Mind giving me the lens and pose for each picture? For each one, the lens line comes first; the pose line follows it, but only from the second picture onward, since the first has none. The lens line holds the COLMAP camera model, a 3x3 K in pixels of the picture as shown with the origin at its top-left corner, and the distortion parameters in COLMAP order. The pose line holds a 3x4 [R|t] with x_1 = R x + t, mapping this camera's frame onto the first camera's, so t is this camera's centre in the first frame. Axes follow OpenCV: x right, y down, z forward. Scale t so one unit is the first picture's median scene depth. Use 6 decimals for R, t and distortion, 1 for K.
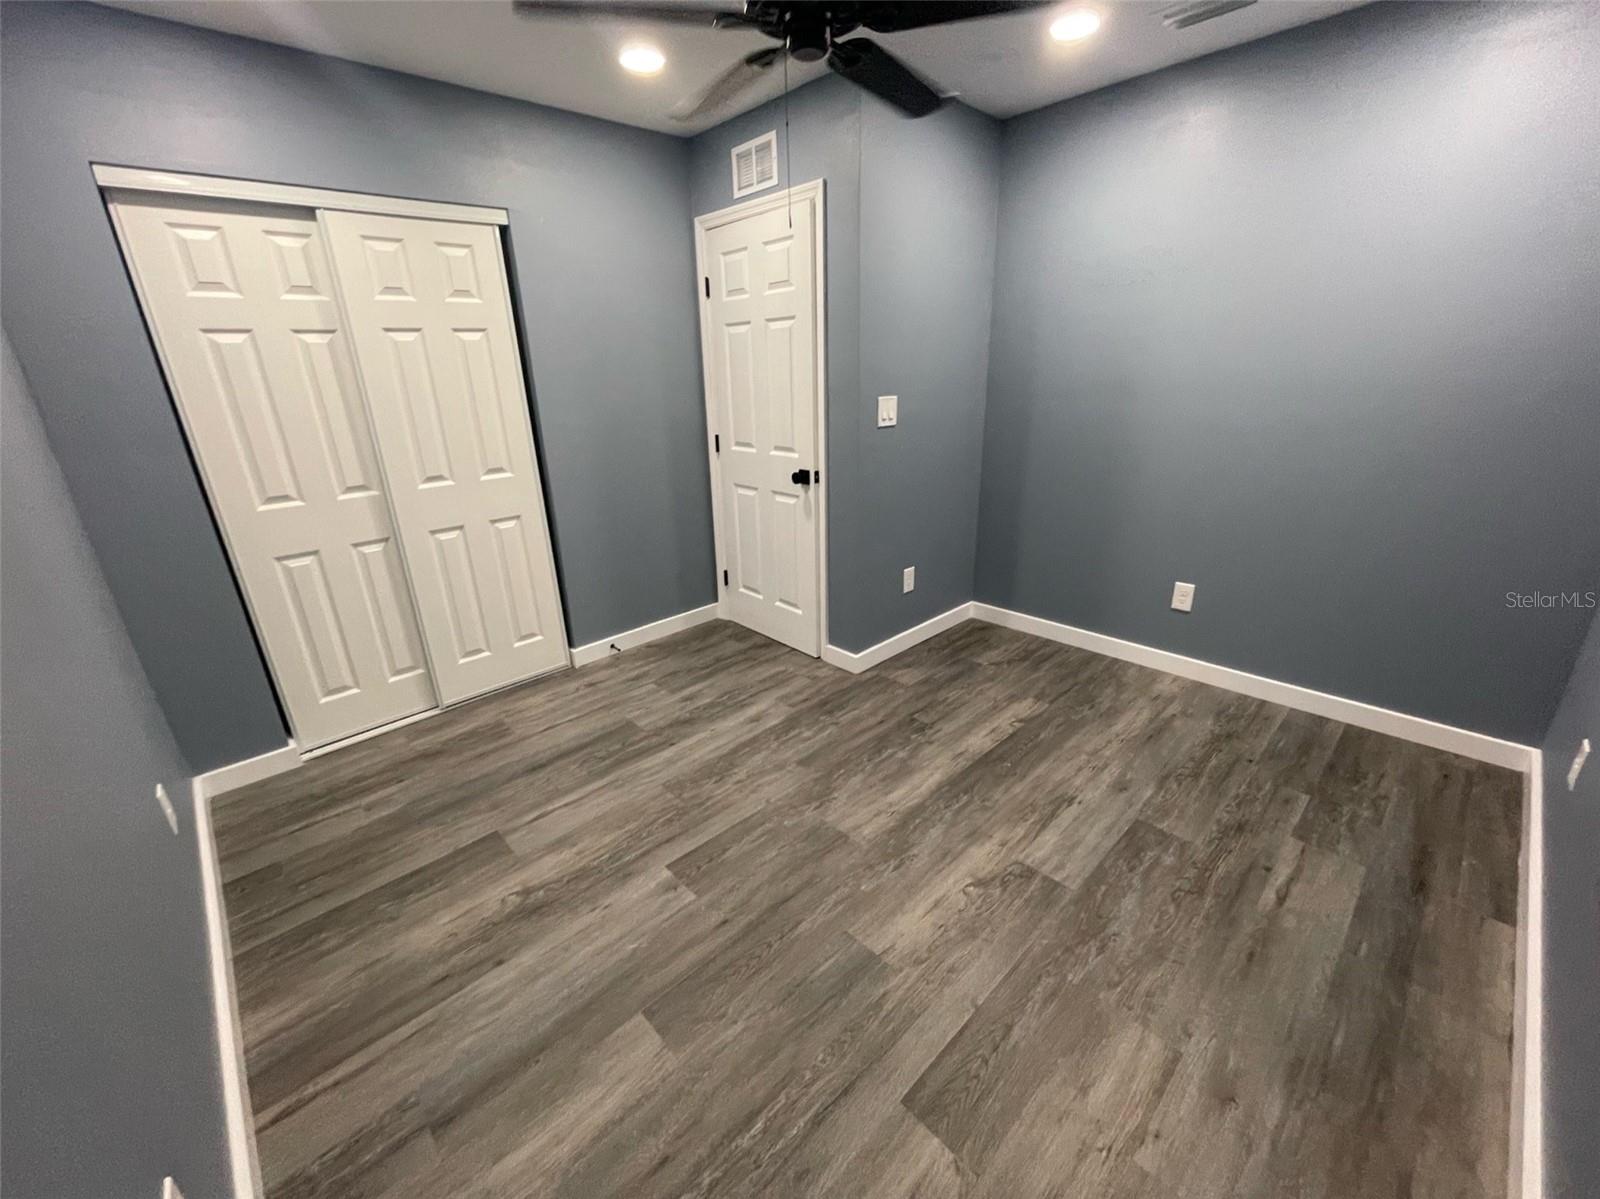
lens RADIAL K [[649.7, 0, 791.8], [0, 649.7, 597.3], [0, 0, 1]] dist [-0.001933, 0.002655]
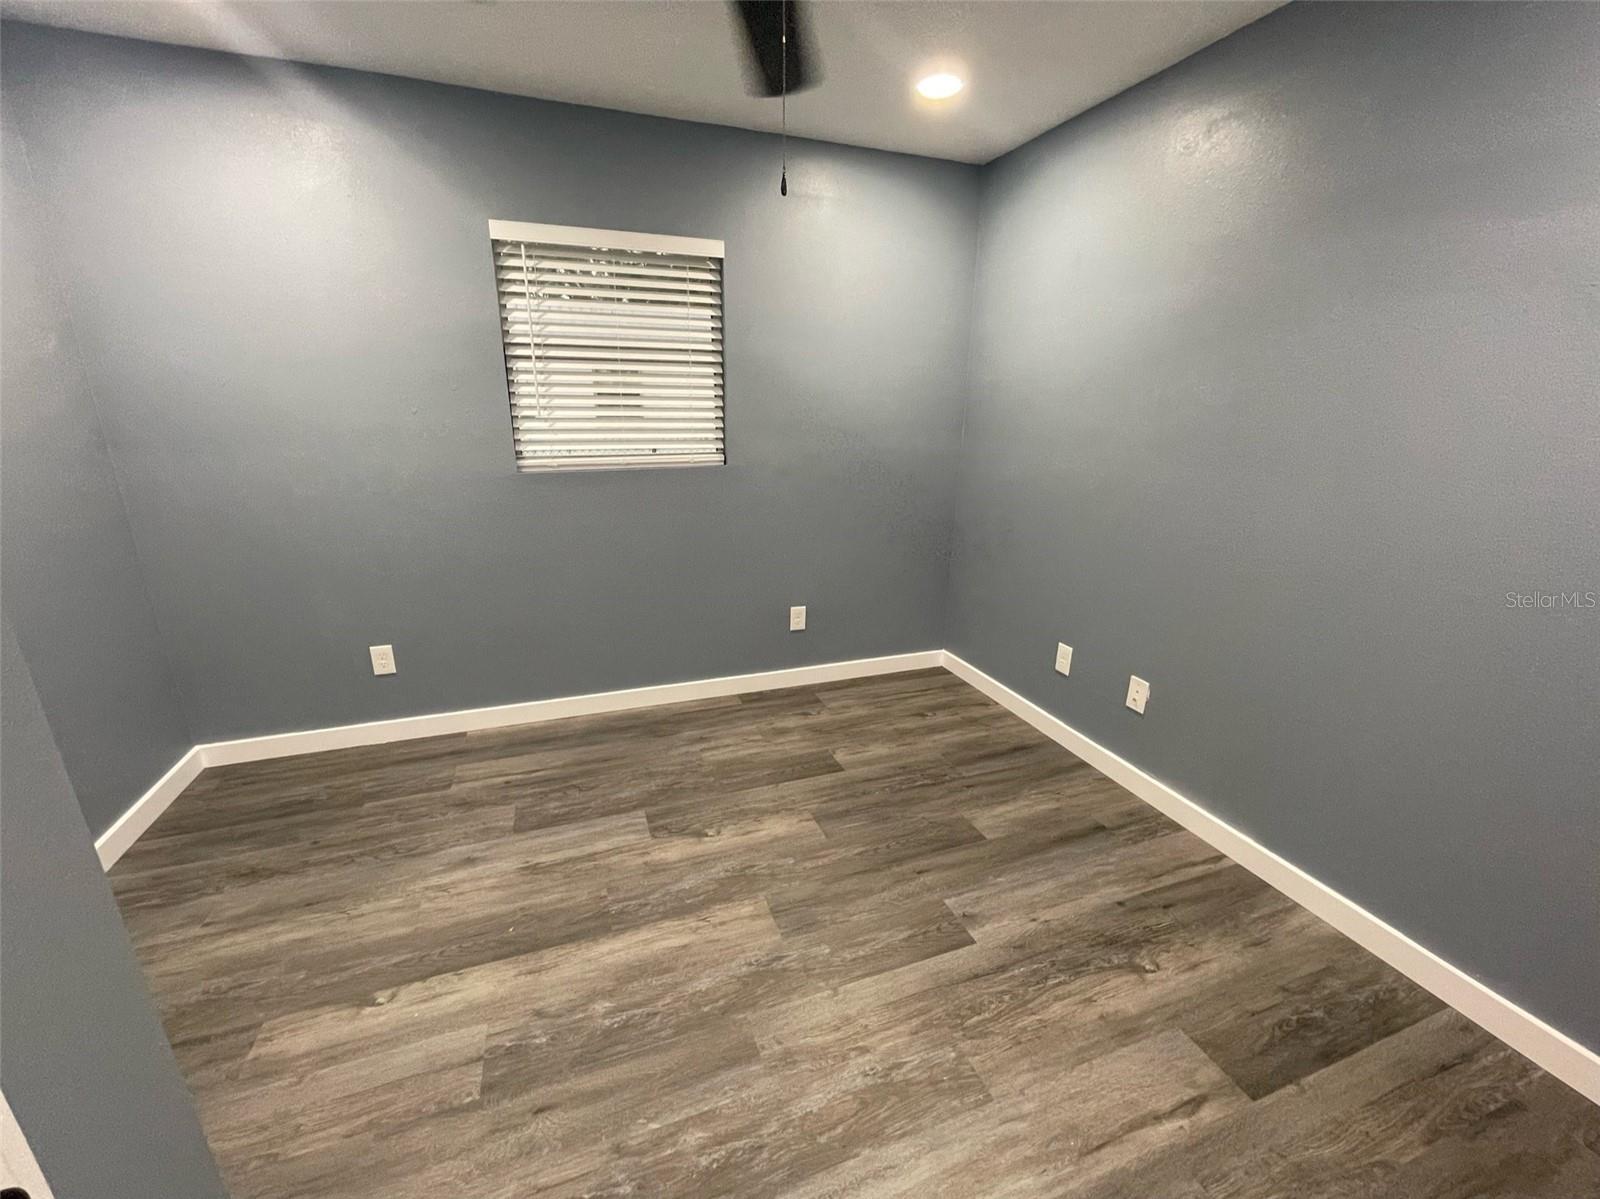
lens RADIAL K [[649.7, 0, 792.7], [0, 649.7, 601.5], [0, 0, 1]] dist [-0.001933, 0.002655]
pose [[-0.919112, -0.088888, 0.383839, -0.237084], [0.154192, 0.815366, 0.558035, -0.456057], [-0.362572, 0.572081, -0.735707, 1.329929]]
